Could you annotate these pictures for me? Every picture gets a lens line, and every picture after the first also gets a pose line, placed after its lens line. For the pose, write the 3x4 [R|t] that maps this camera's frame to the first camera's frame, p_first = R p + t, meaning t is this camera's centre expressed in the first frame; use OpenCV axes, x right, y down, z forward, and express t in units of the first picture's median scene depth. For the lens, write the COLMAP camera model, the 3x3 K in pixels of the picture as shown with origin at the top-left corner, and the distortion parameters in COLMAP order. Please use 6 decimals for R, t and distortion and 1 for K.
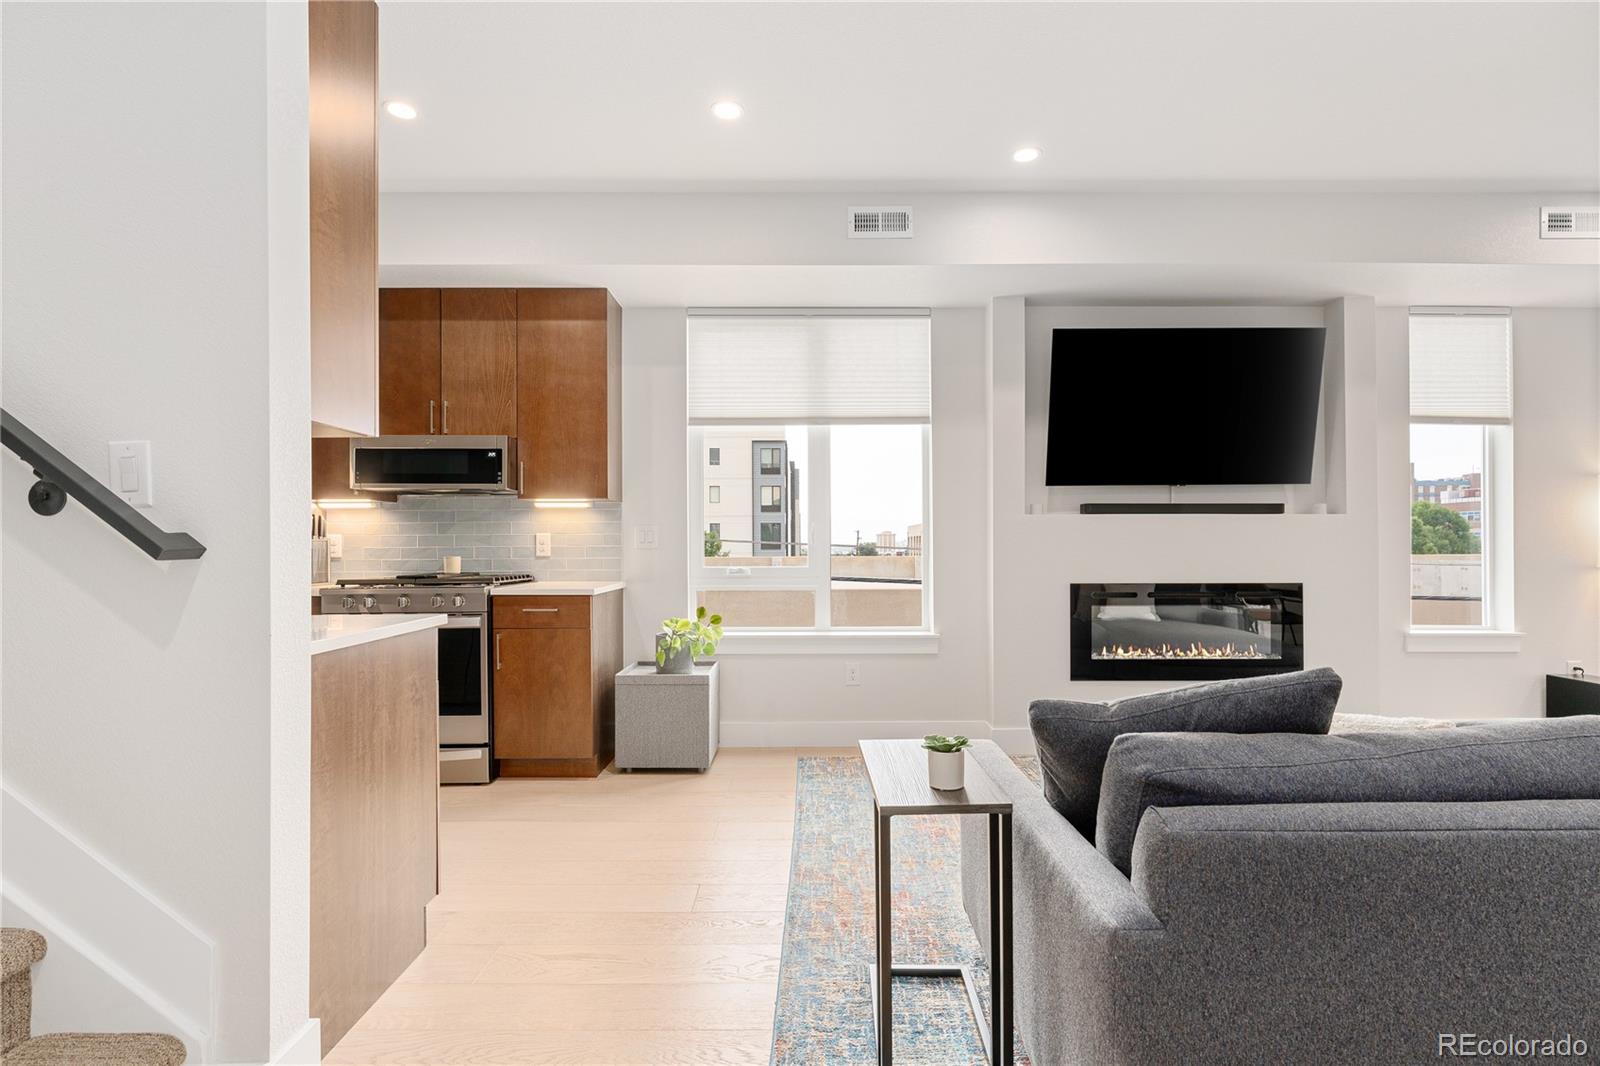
lens RADIAL K [[781.4, 0, 808.6], [0, 781.4, 537.8], [0, 0, 1]] dist [0.006997, -0.002098]
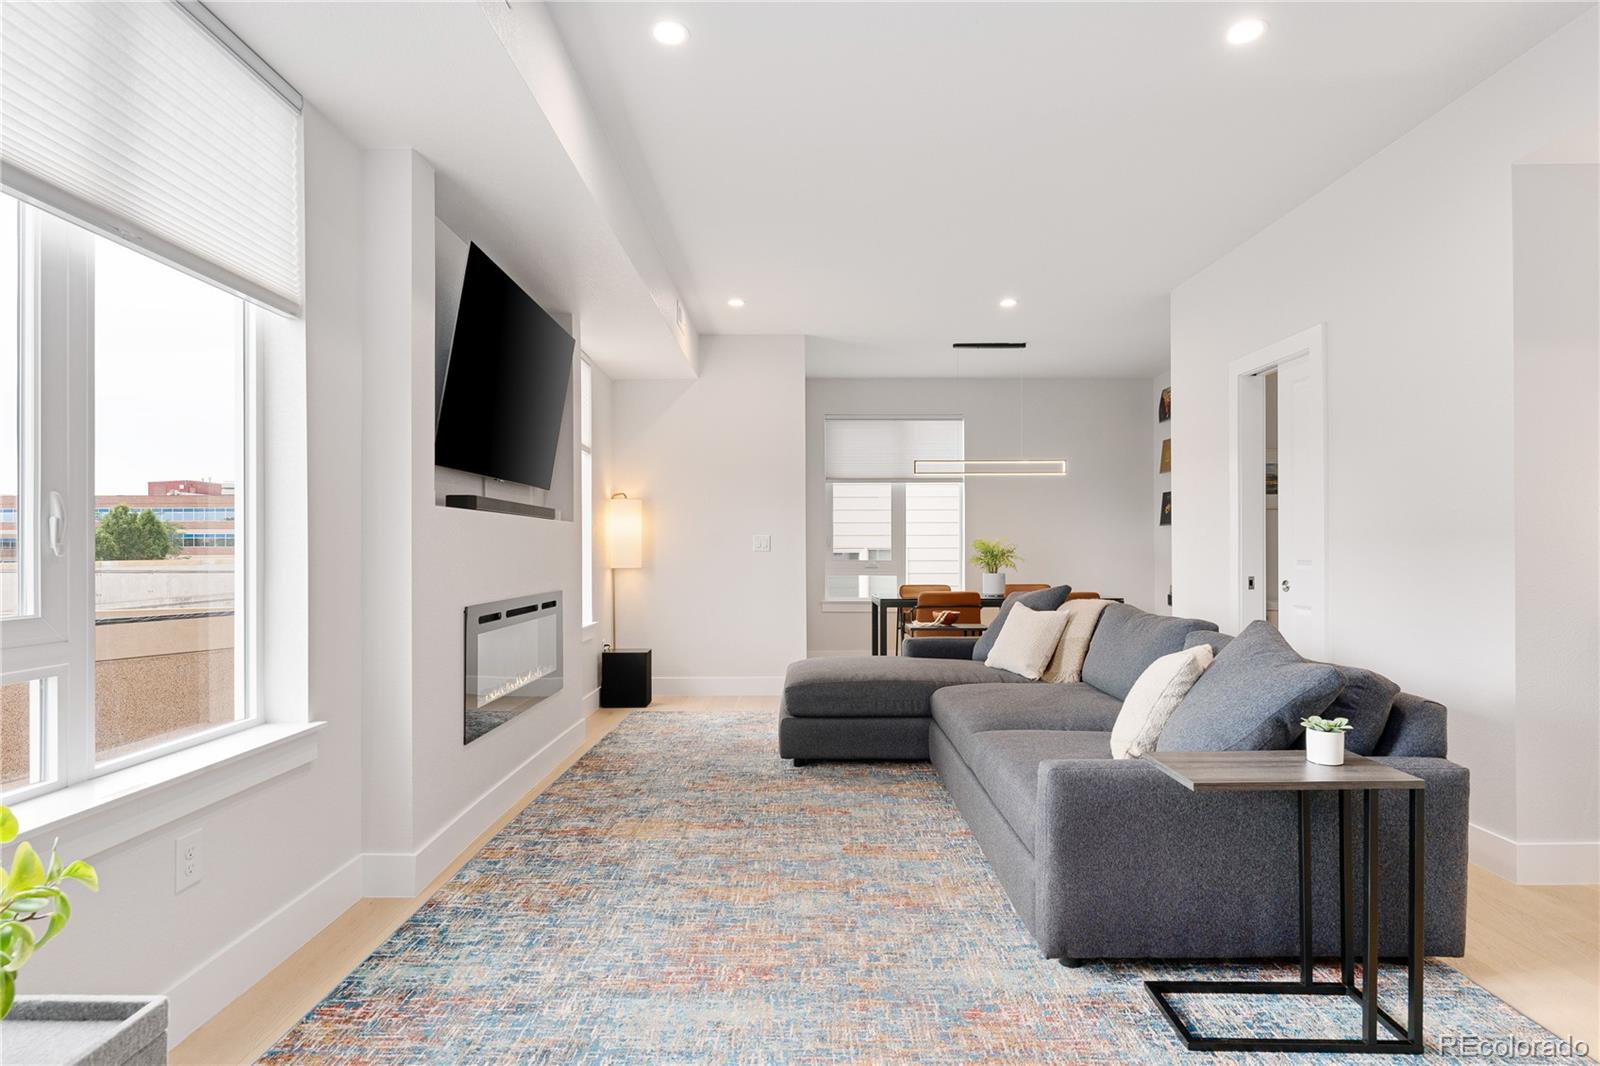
lens RADIAL K [[810.8, 0, 797.5], [0, 810.8, 539.0], [0, 0, 1]] dist [-0.001927, -0.001238]
pose [[-0.000104, 0.013018, 0.999915, -0.391247], [-0.005030, 0.999903, -0.013018, 0.004906], [-0.999987, -0.005031, -0.000038, 0.688455]]
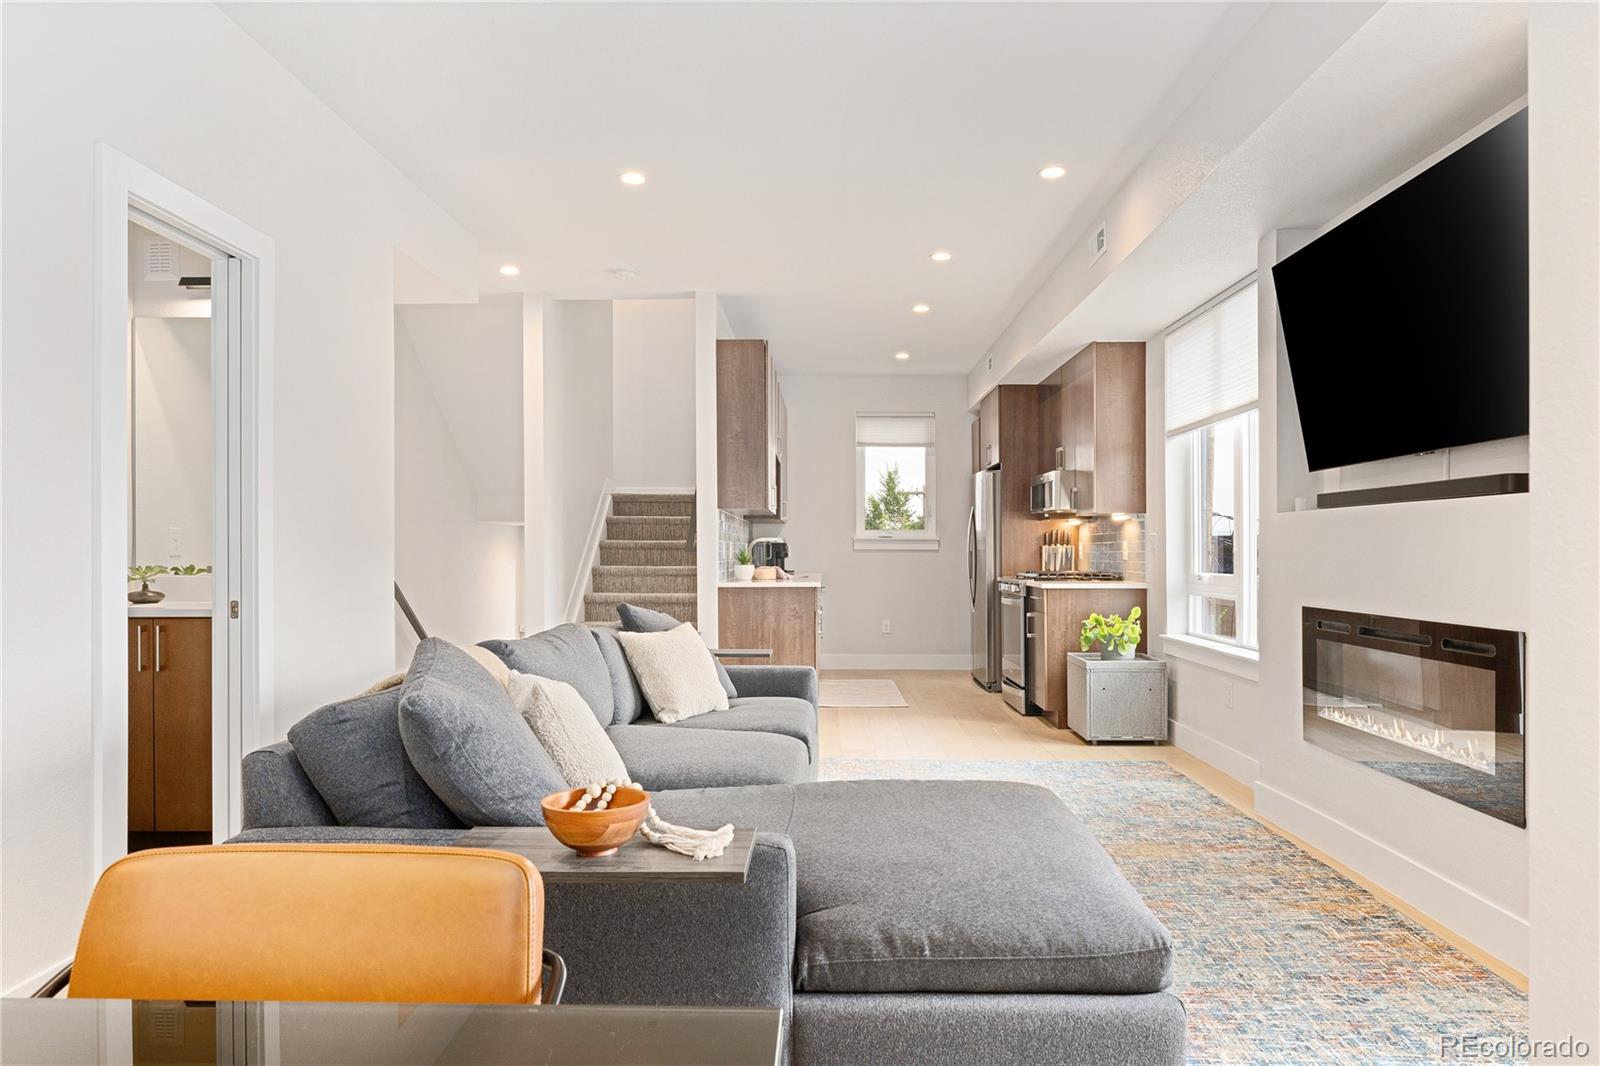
lens RADIAL K [[985.9, 0, 791.0], [0, 985.9, 549.7], [0, 0, 1]] dist [-0.000088, -0.000482]
pose [[-0.036328, 0.001748, -0.999338, 1.239989], [0.008314, 0.999964, 0.001447, 0.000967], [0.999305, -0.008256, -0.036341, 0.549554]]
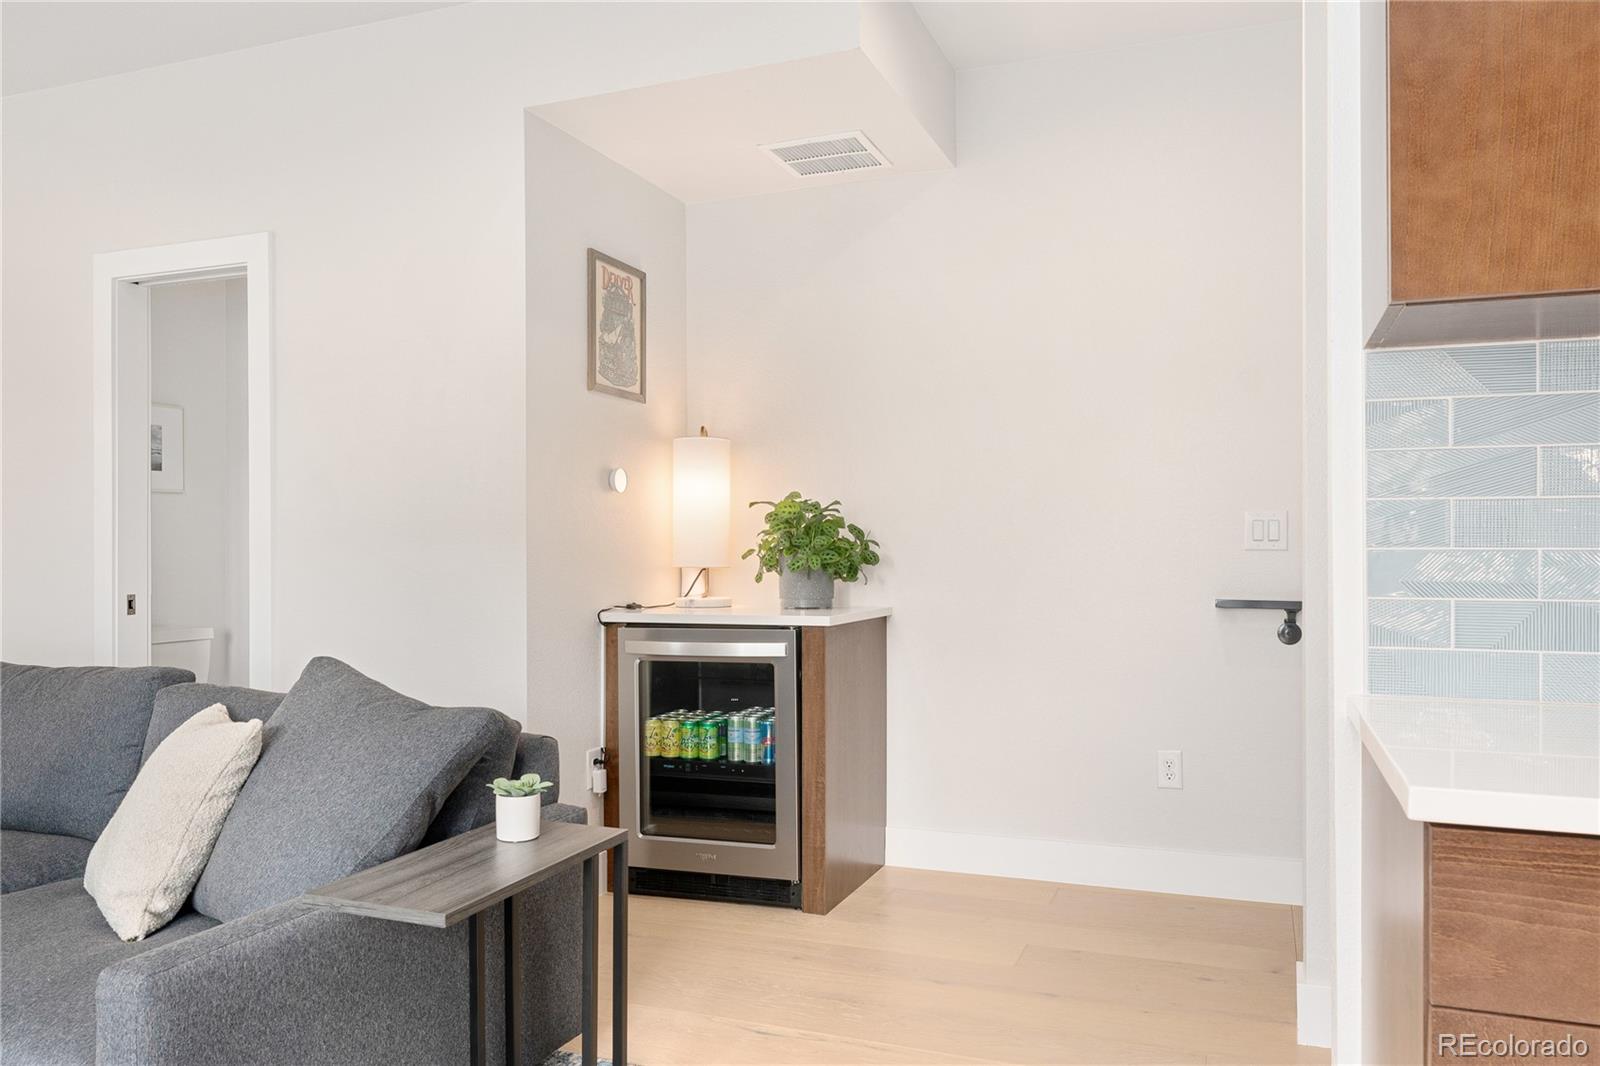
lens RADIAL K [[1160.4, 0, 809.5], [0, 1160.4, 542.5], [0, 0, 1]] dist [0.008956, 0.002745]
pose [[-0.932352, 0.005547, 0.361509, -0.223425], [0.001534, 0.999934, -0.011388, 0.005299], [-0.361548, -0.010063, -0.932299, 0.801493]]
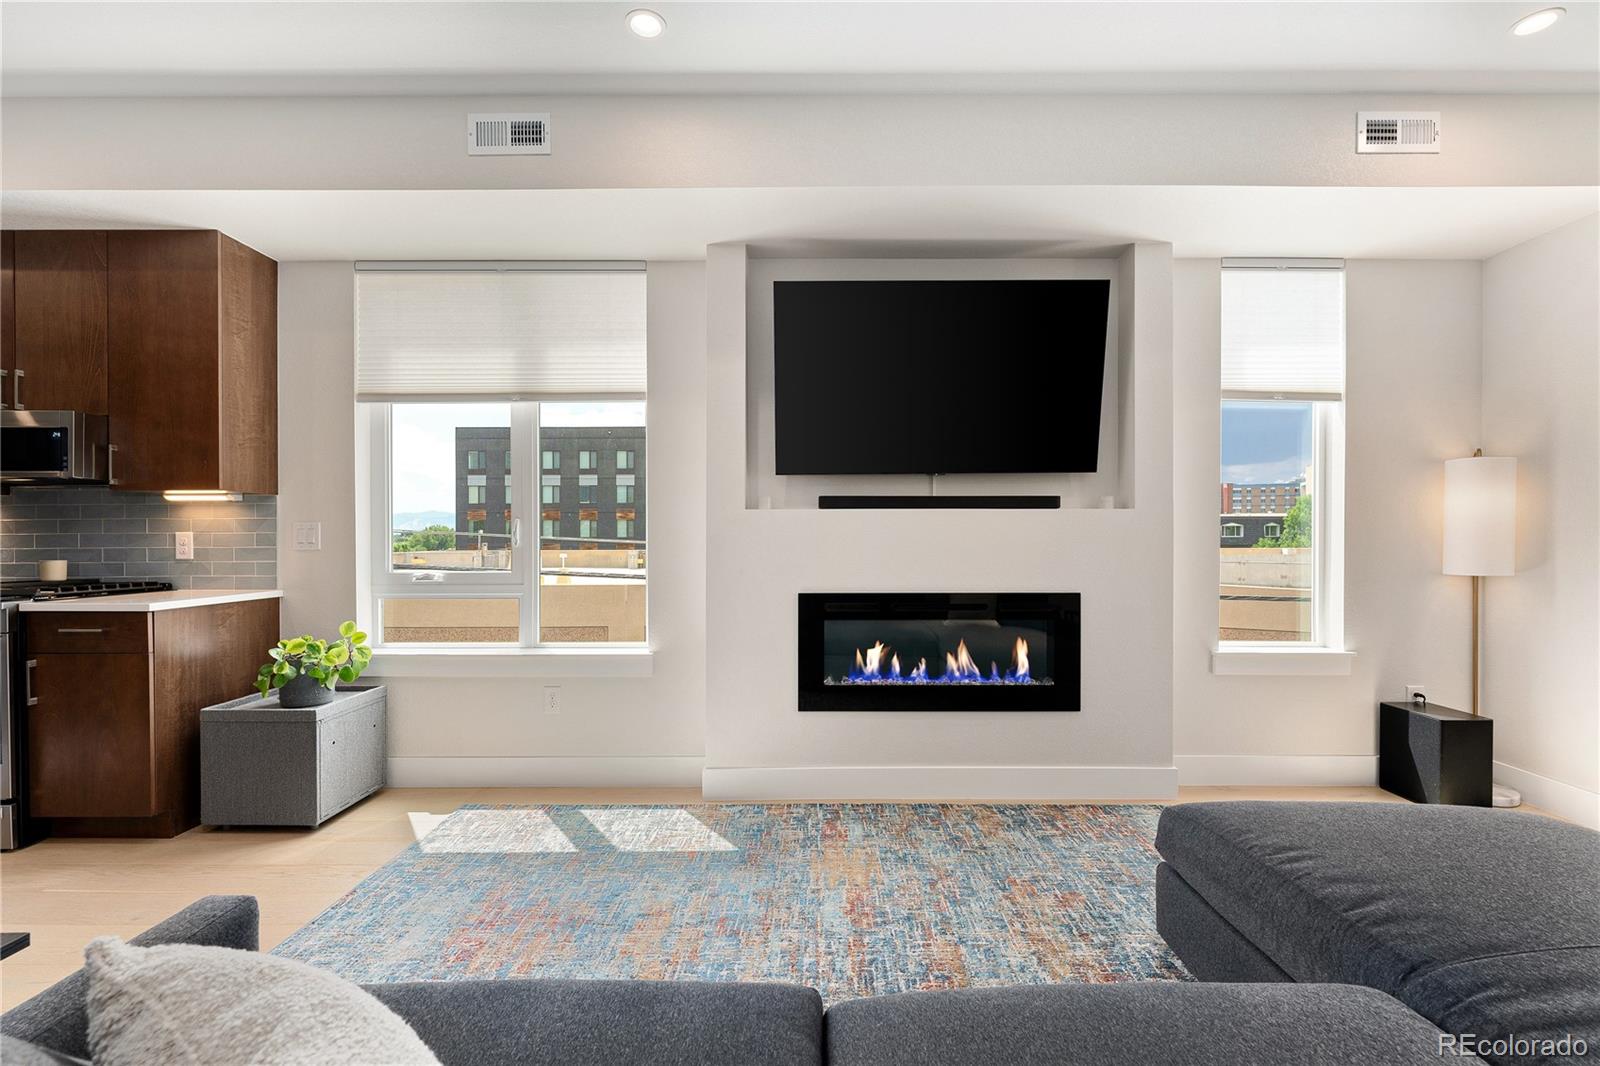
lens RADIAL K [[698.7, 0, 807.7], [0, 698.7, 539.7], [0, 0, 1]] dist [0.002196, -0.000138]
pose [[0.999977, 0.000162, -0.006733, 0.342620], [-0.000095, 0.999950, 0.009995, -0.005122], [0.006734, -0.009994, 0.999927, 0.261088]]
